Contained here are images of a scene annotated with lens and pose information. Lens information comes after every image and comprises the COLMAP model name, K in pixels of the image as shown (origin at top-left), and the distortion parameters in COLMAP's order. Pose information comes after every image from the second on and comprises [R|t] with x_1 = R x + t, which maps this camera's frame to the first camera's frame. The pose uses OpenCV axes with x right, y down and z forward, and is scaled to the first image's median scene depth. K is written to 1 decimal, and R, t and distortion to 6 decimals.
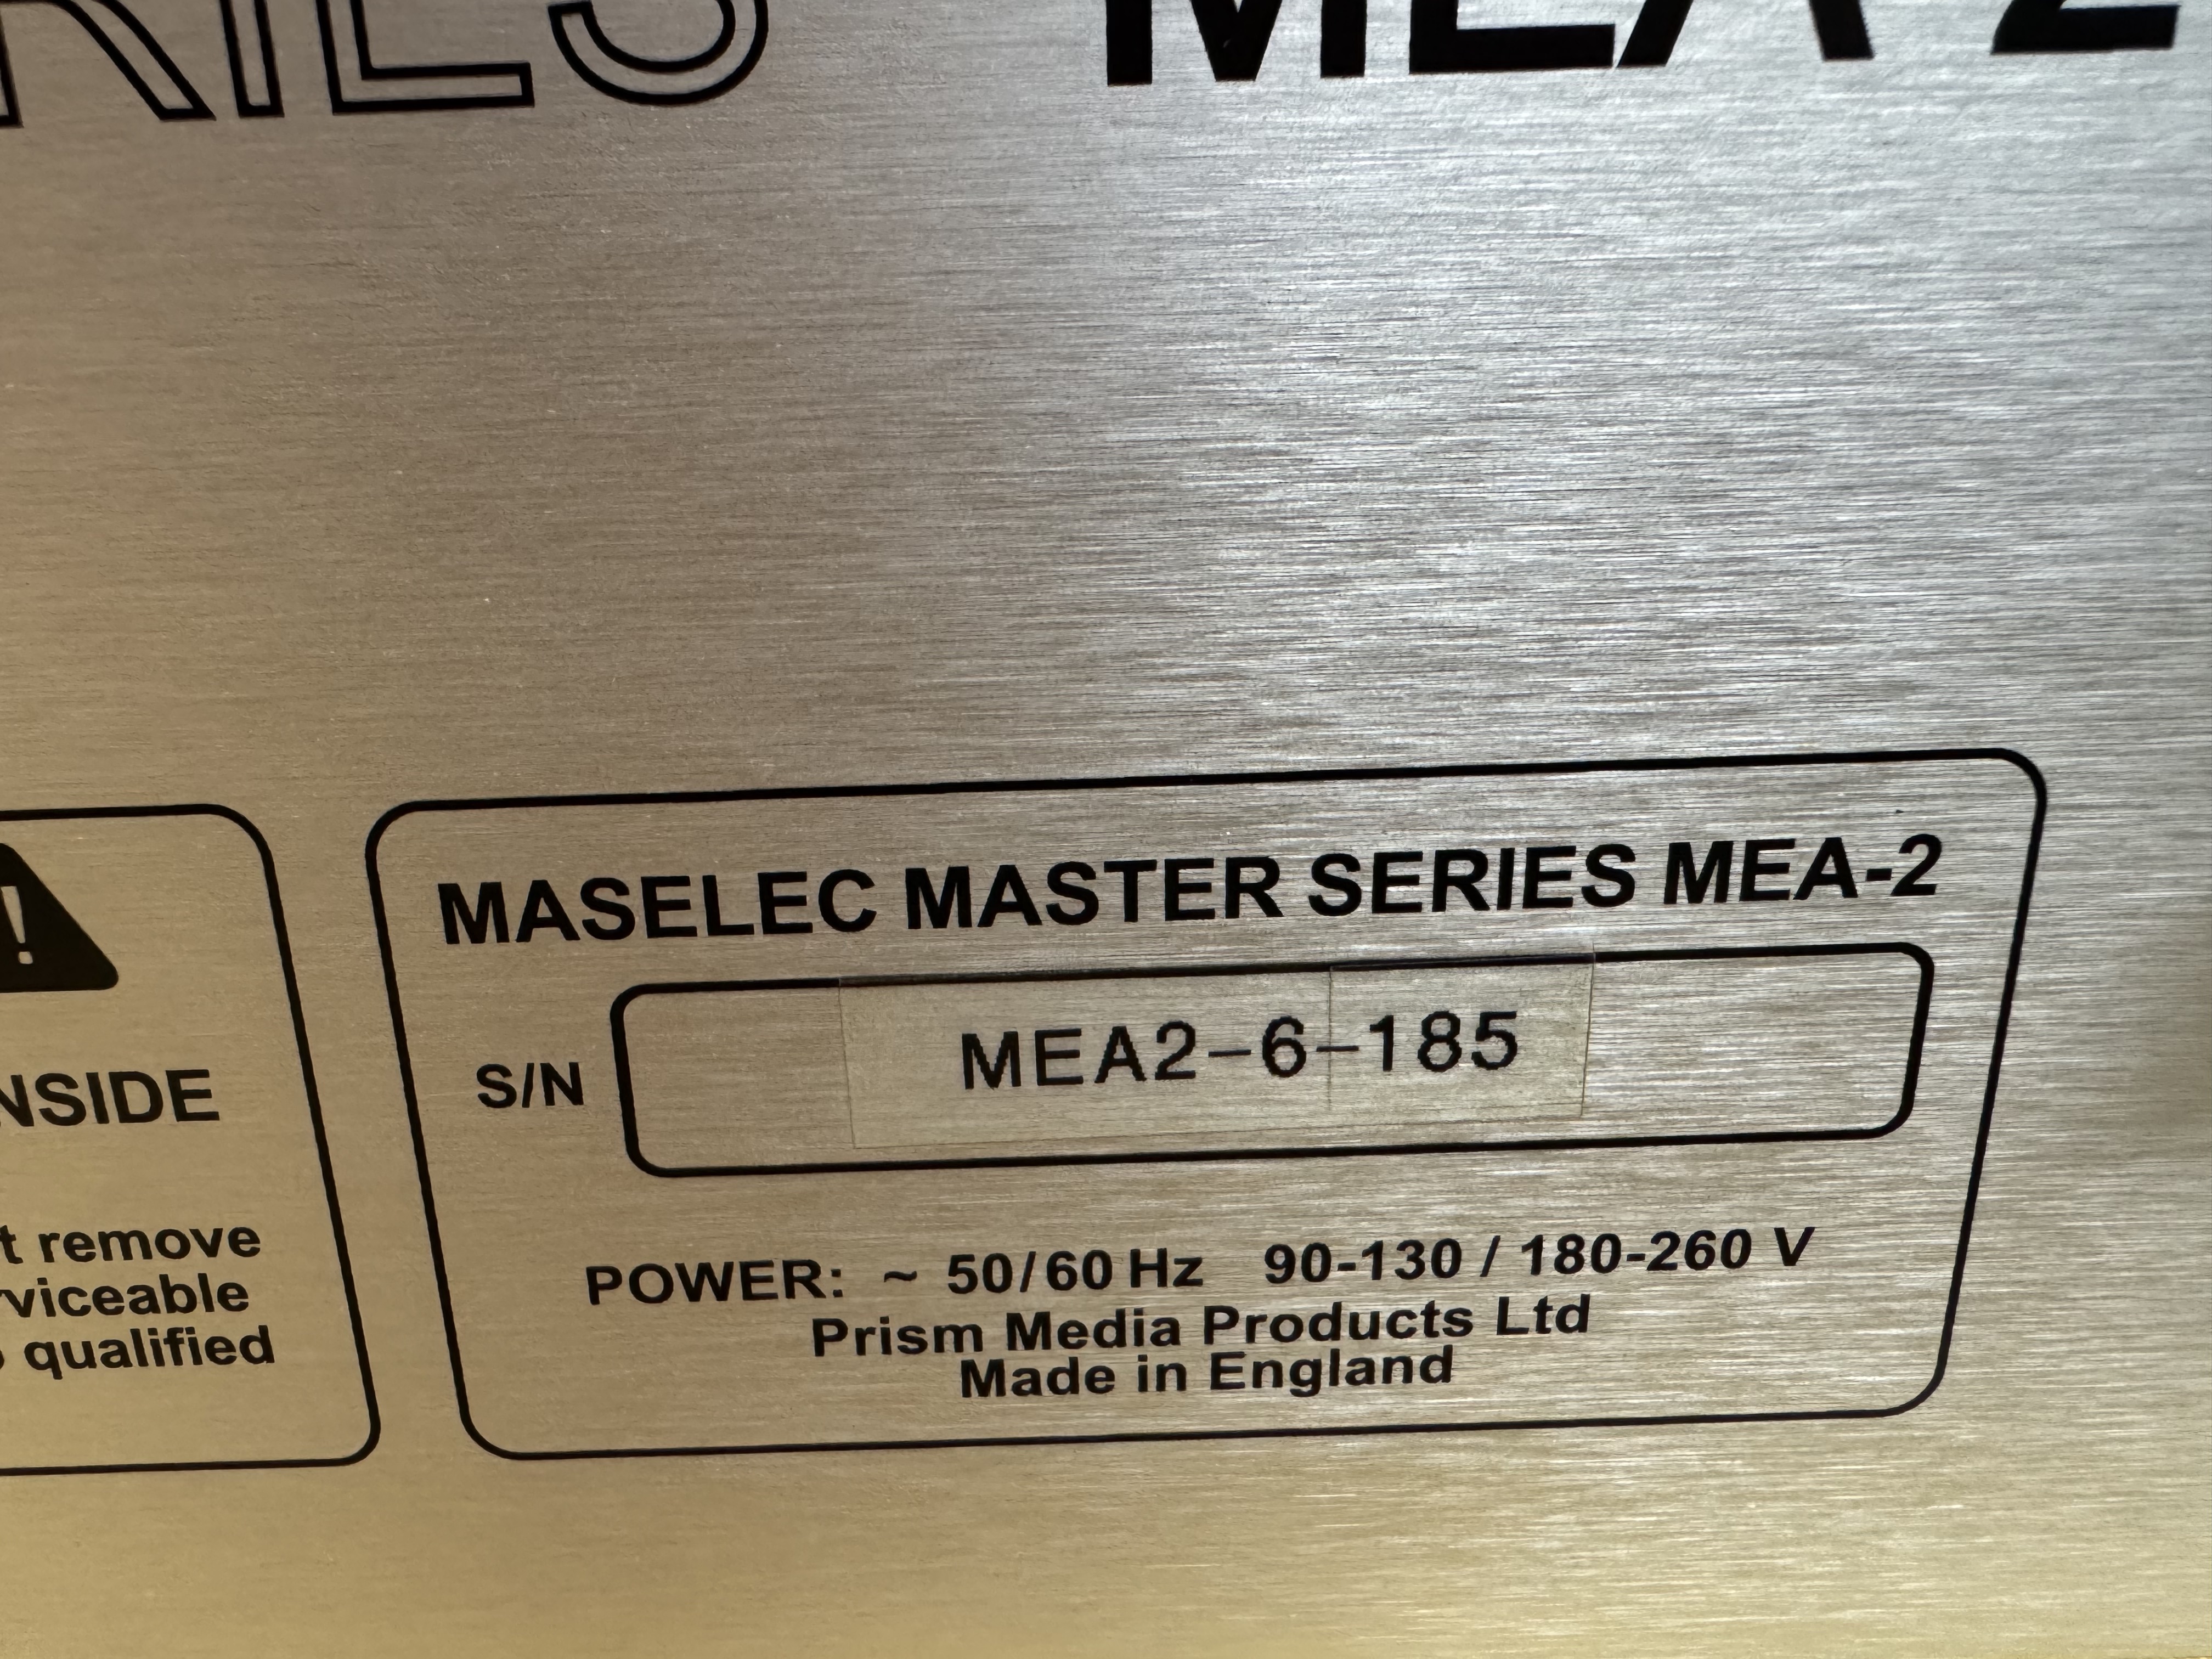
lens RADIAL K [[1551.9, 0, 1025.7], [0, 1551.9, 827.5], [0, 0, 1]] dist [-0.006549, 0.003175]
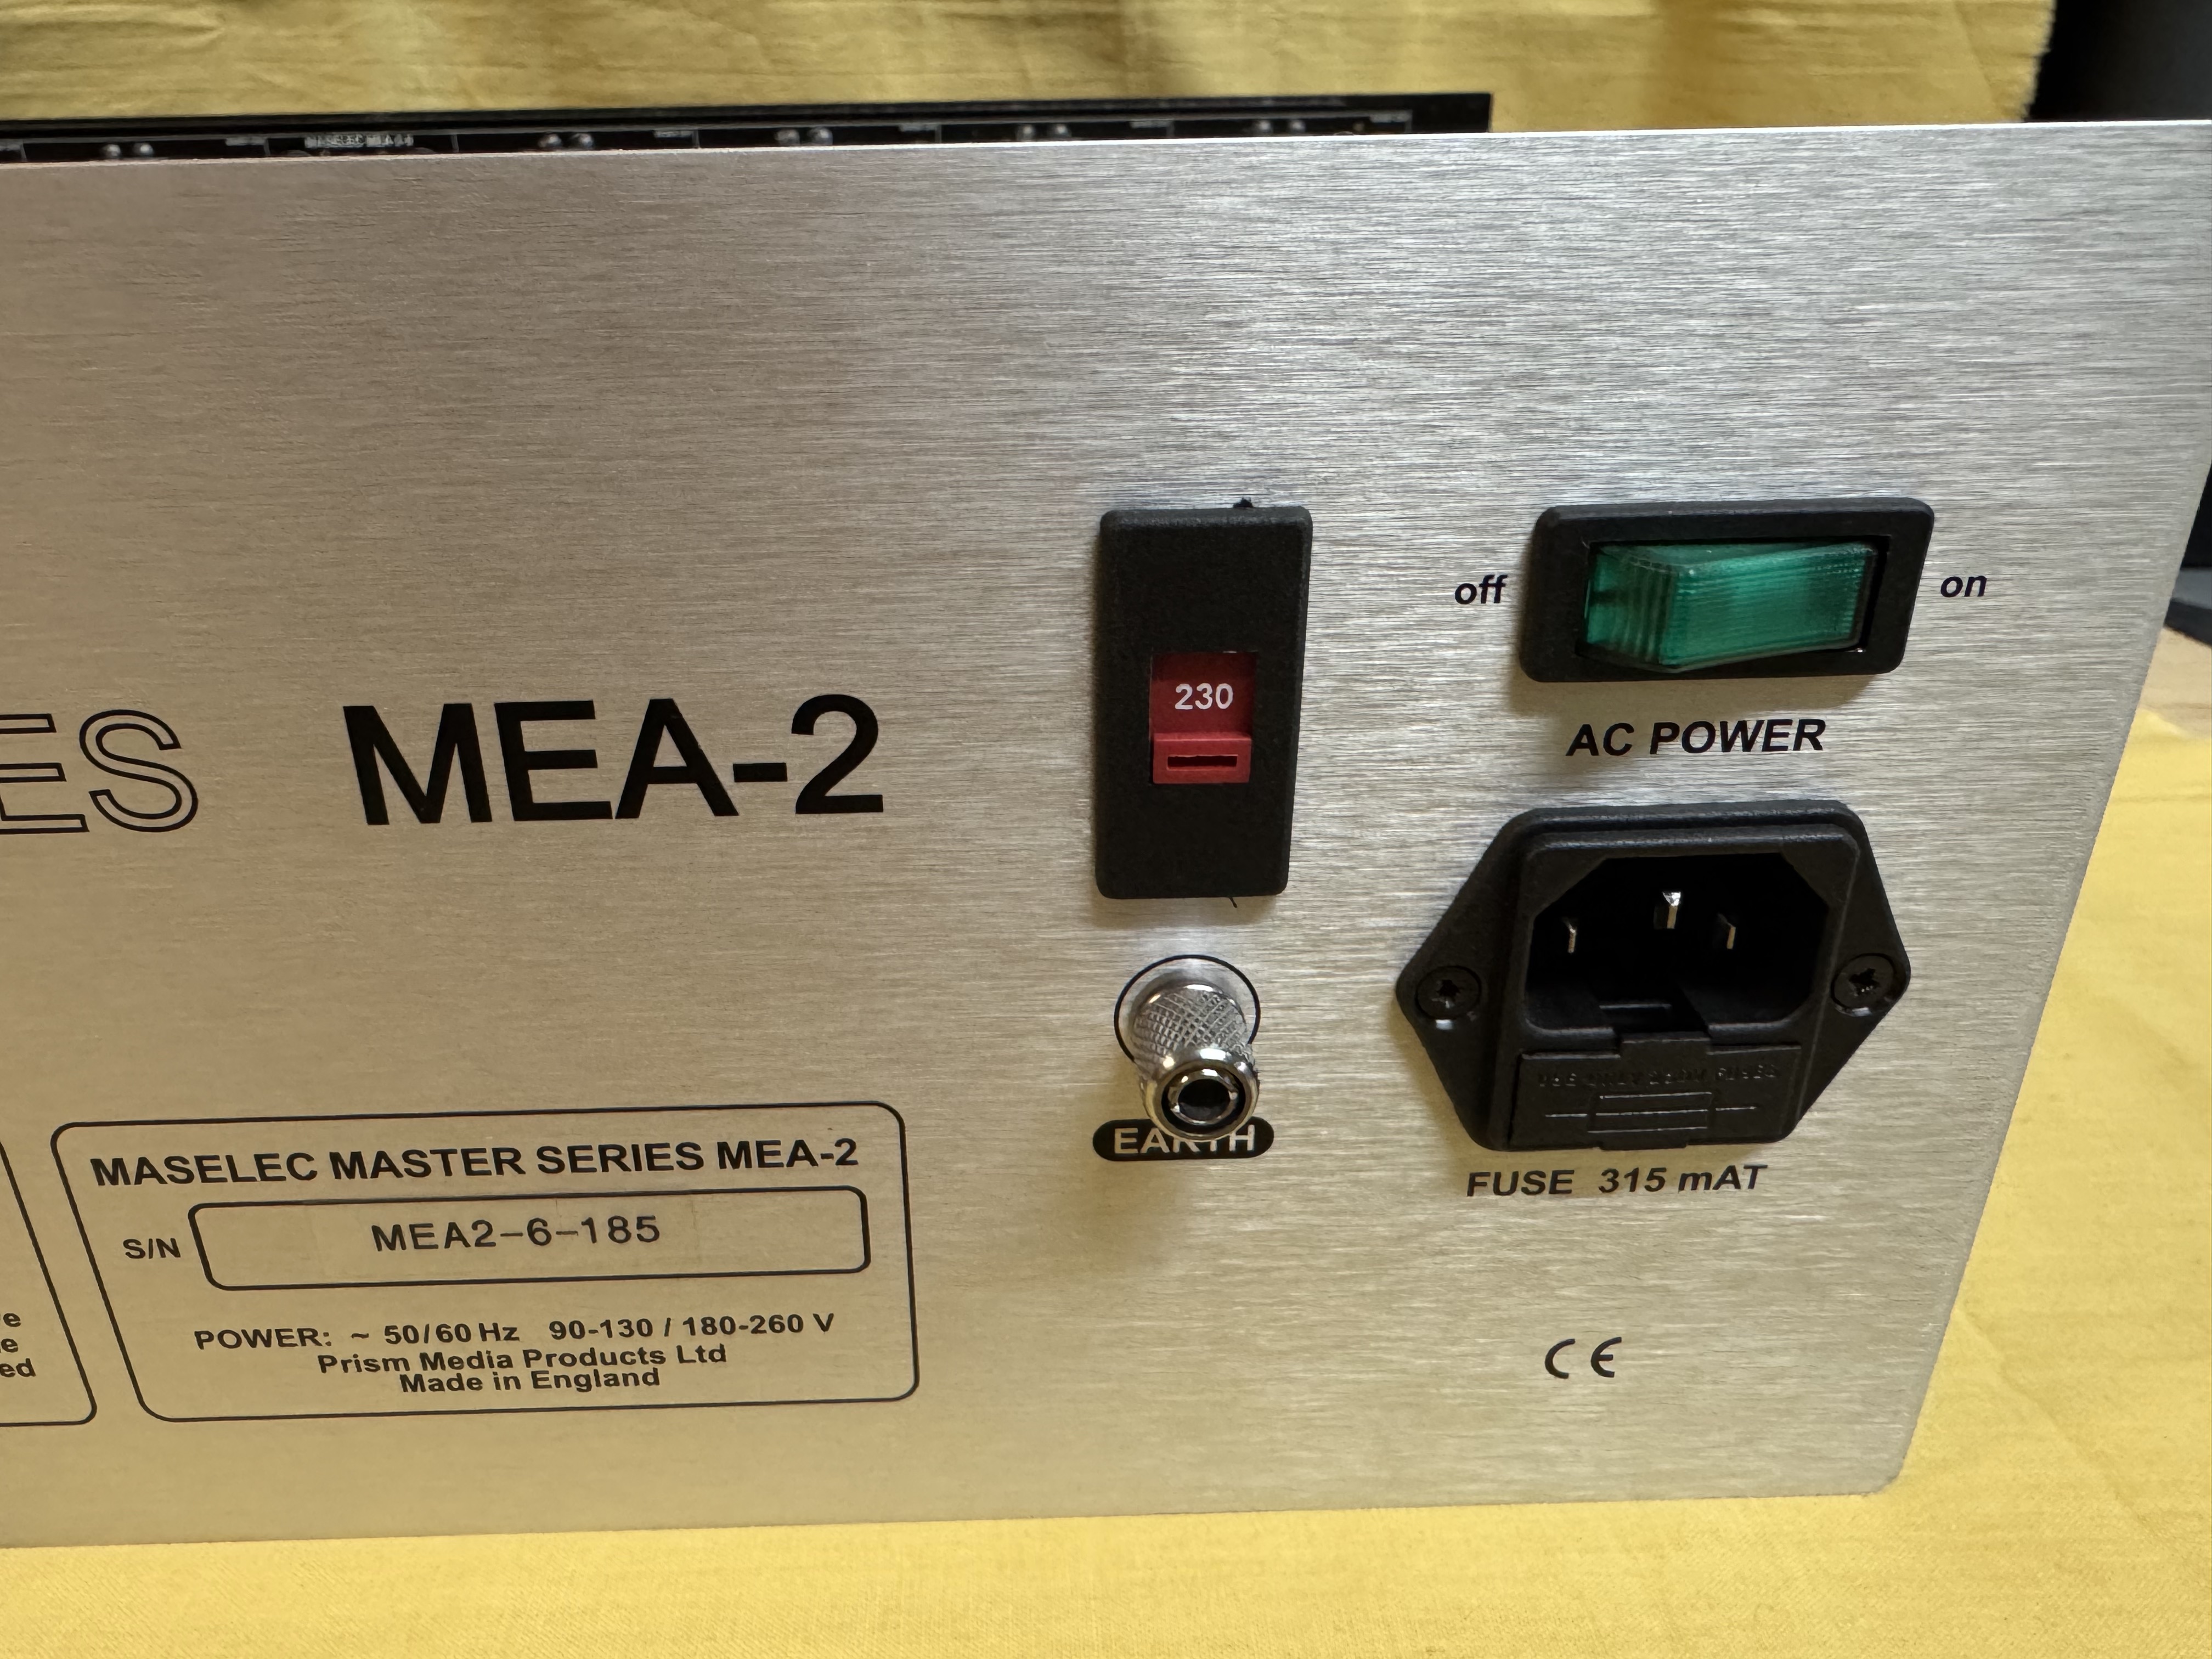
lens RADIAL K [[1551.9, 0, 1025.7], [0, 1551.9, 827.5], [0, 0, 1]] dist [-0.006549, 0.003175]
pose [[0.999740, 0.008452, 0.021174, 0.720364], [-0.011073, 0.991850, 0.126925, -0.607279], [-0.019929, -0.127127, 0.991686, -0.868602]]
